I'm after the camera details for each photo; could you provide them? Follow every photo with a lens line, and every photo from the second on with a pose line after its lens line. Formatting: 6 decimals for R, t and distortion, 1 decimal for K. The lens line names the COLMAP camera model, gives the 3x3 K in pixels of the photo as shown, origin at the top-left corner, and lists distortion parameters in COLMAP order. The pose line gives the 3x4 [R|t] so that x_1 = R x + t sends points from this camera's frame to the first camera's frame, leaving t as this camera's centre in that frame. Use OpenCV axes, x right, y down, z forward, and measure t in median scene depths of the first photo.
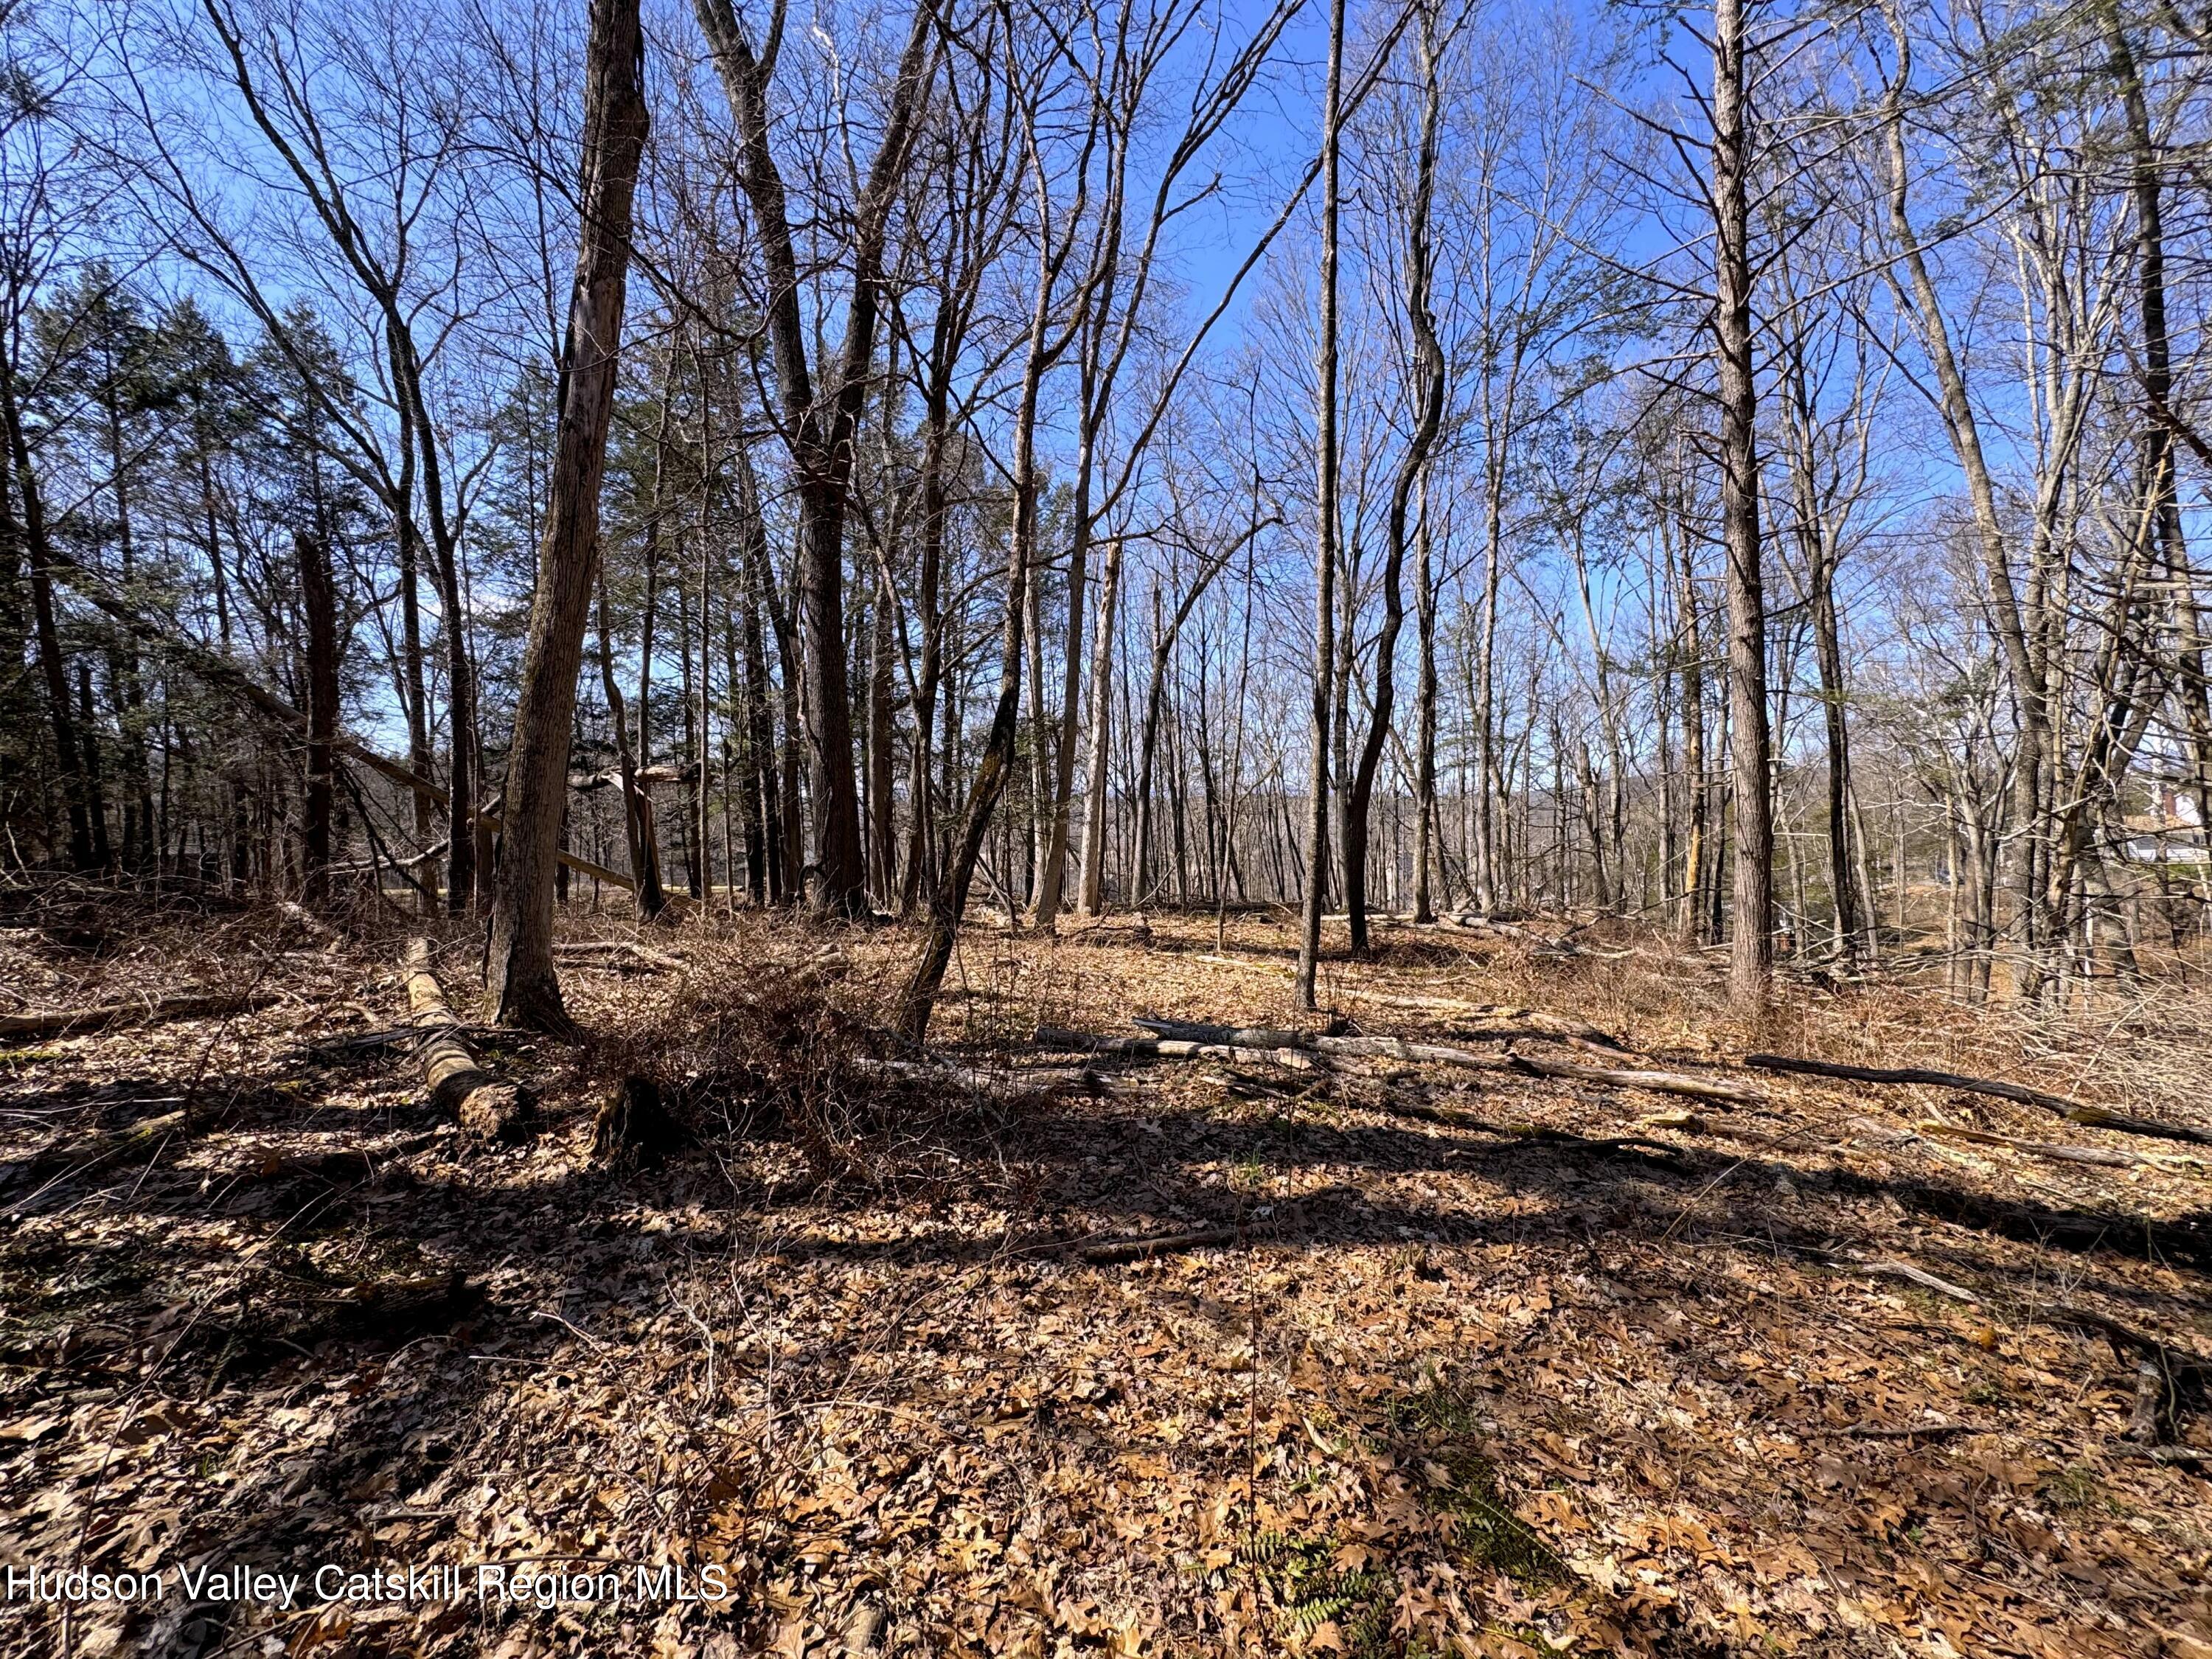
lens RADIAL K [[888.9, 0, 1105.9], [0, 888.9, 830.9], [0, 0, 1]] dist [-0.000182, 0.000318]
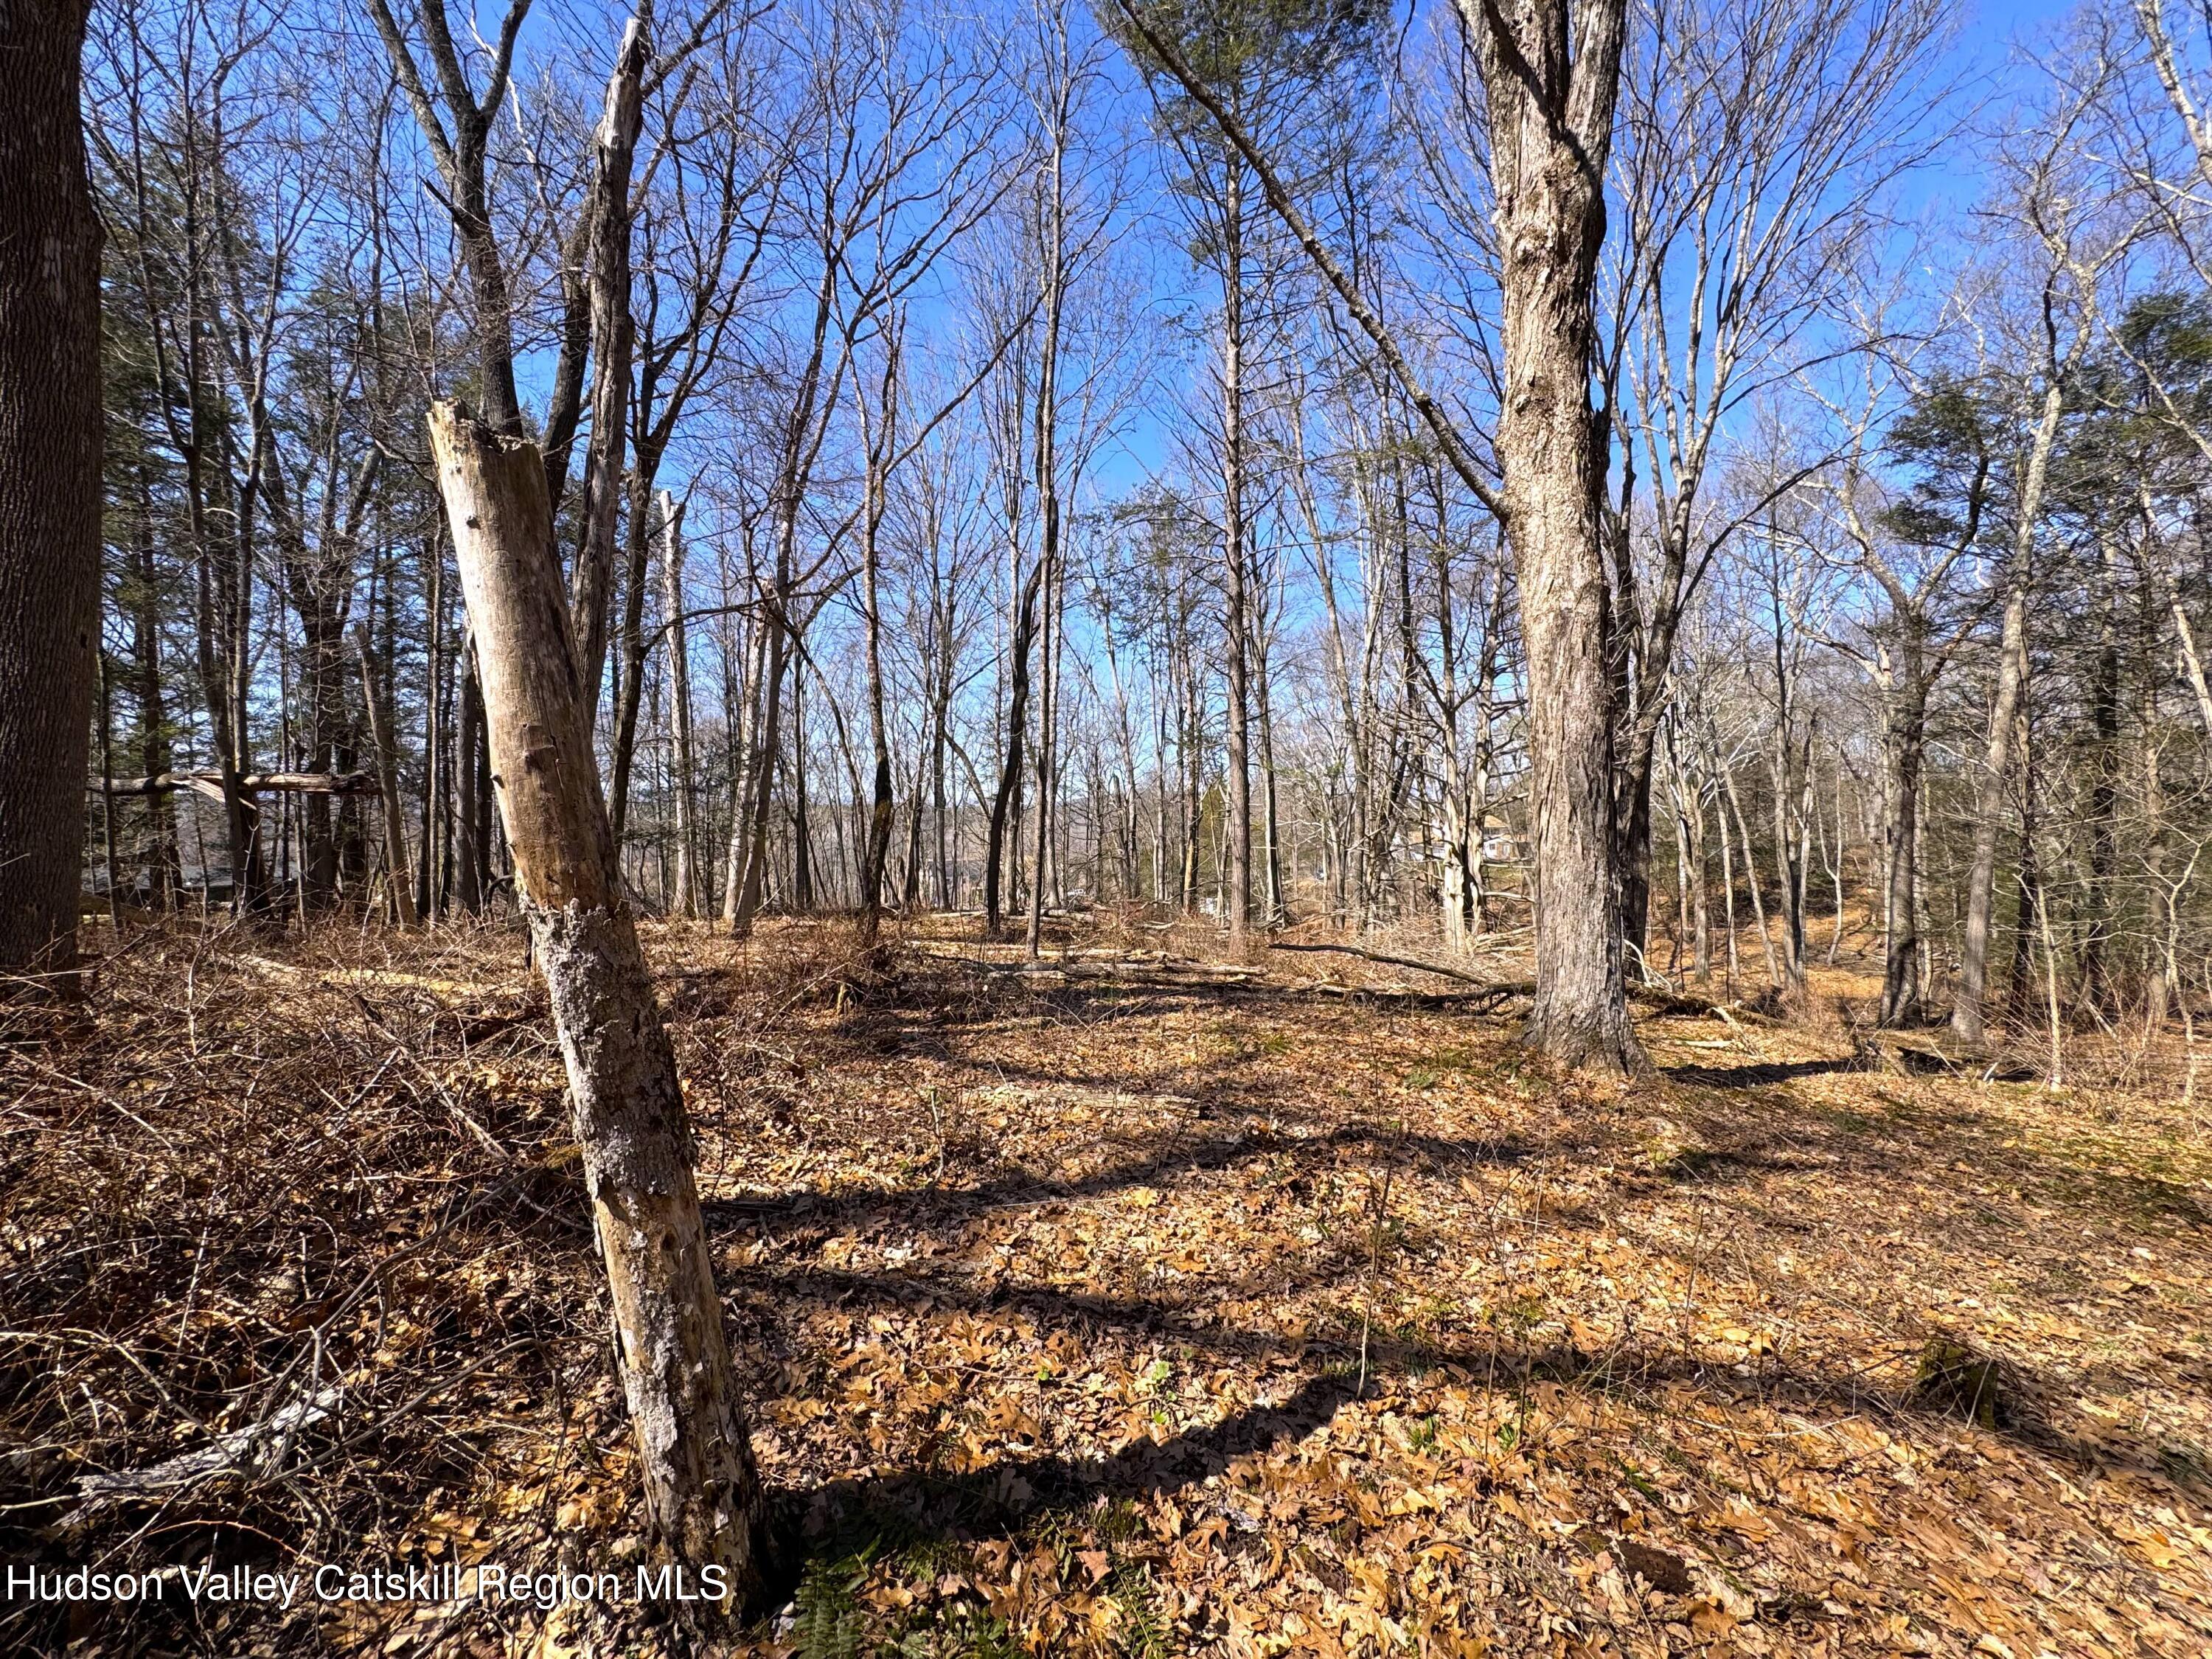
lens RADIAL K [[888.9, 0, 1106.8], [0, 888.9, 829.6], [0, 0, 1]] dist [-0.000182, 0.000318]
pose [[0.866459, 0.010087, 0.499147, -0.268568], [-0.004379, 0.999911, -0.012605, -0.006461], [-0.499230, 0.008736, 0.866426, -0.269180]]
